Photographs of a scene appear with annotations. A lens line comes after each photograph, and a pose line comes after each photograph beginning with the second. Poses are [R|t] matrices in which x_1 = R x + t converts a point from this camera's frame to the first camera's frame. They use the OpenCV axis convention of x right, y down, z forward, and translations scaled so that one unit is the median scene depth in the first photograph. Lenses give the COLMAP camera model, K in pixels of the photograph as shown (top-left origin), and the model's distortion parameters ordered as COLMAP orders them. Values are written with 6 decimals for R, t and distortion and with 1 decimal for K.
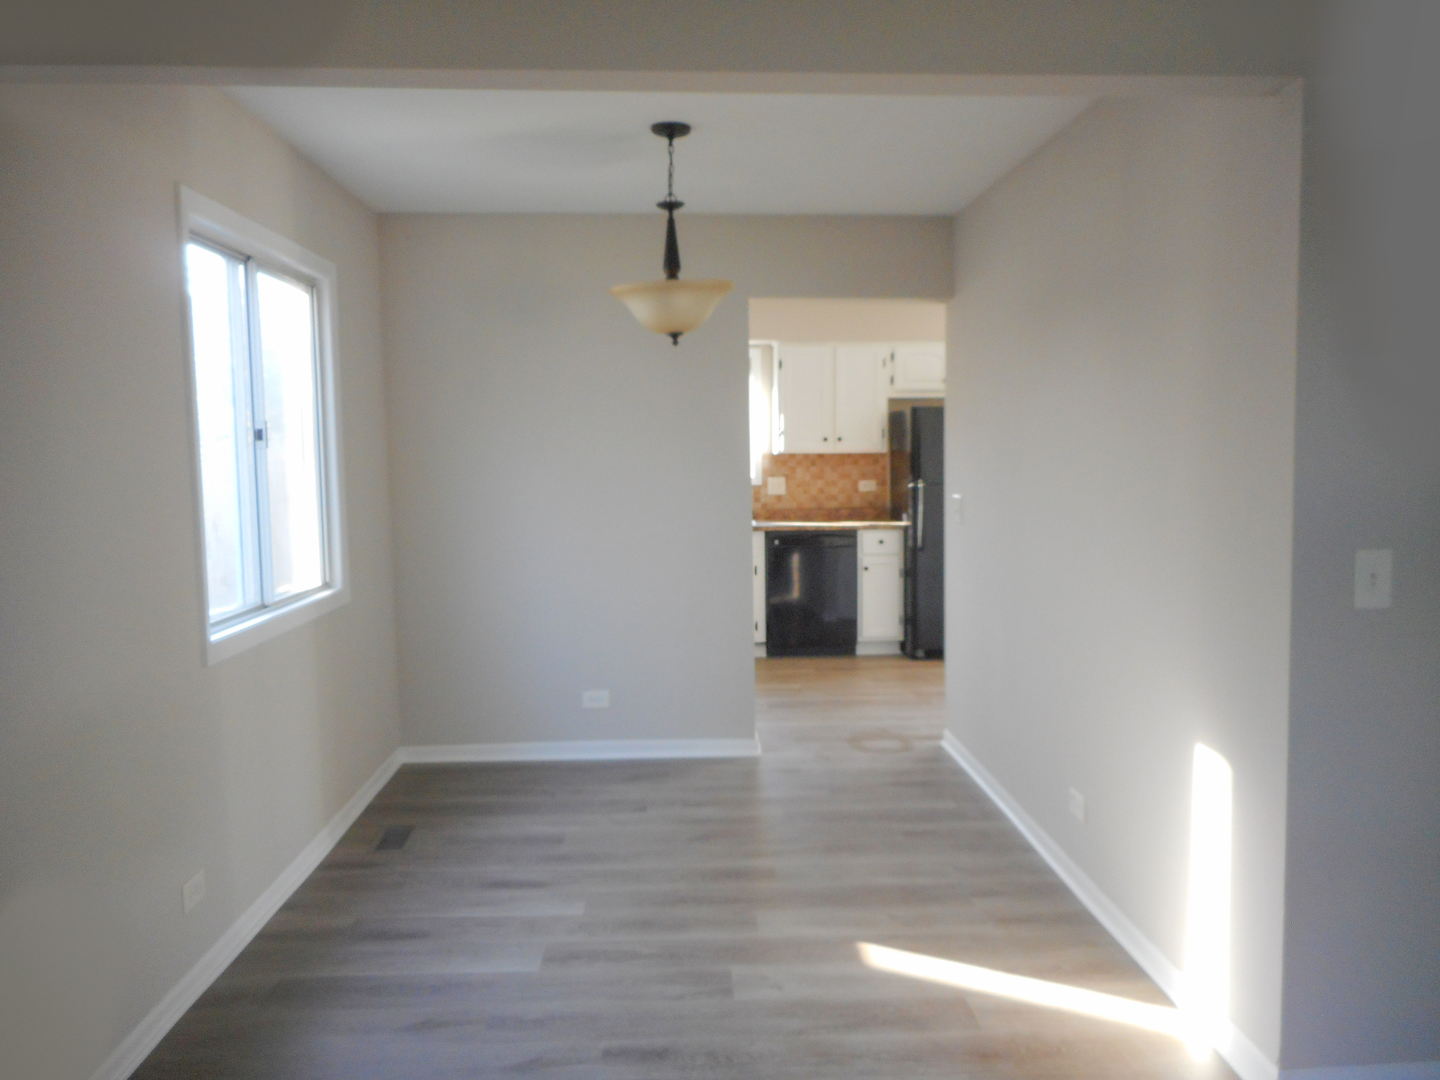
lens RADIAL K [[1098.4, 0, 720.0], [0, 1098.4, 540.0], [0, 0, 1]] dist [0.010780, -0.002453]
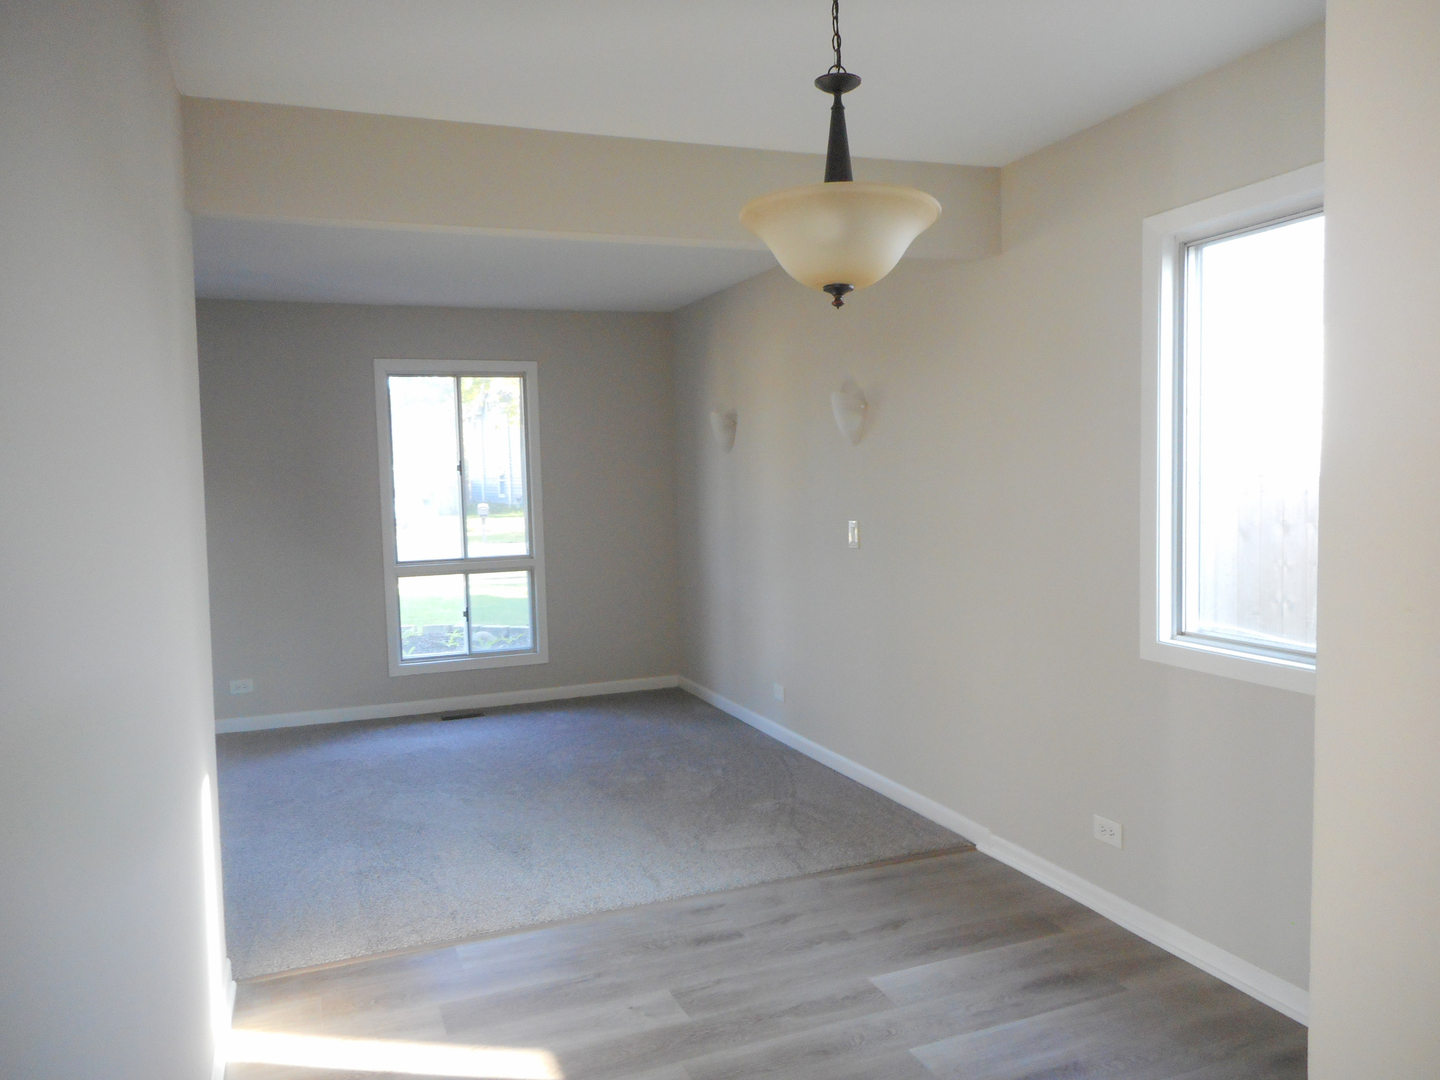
lens RADIAL K [[1072.5, 0, 720.0], [0, 1072.5, 540.0], [0, 0, 1]] dist [-0.002303, -0.001774]
pose [[-0.944935, 0.063124, -0.321111, 0.258801], [0.018469, 0.989943, 0.140254, -0.154304], [0.326735, 0.126600, -0.936598, 1.838163]]
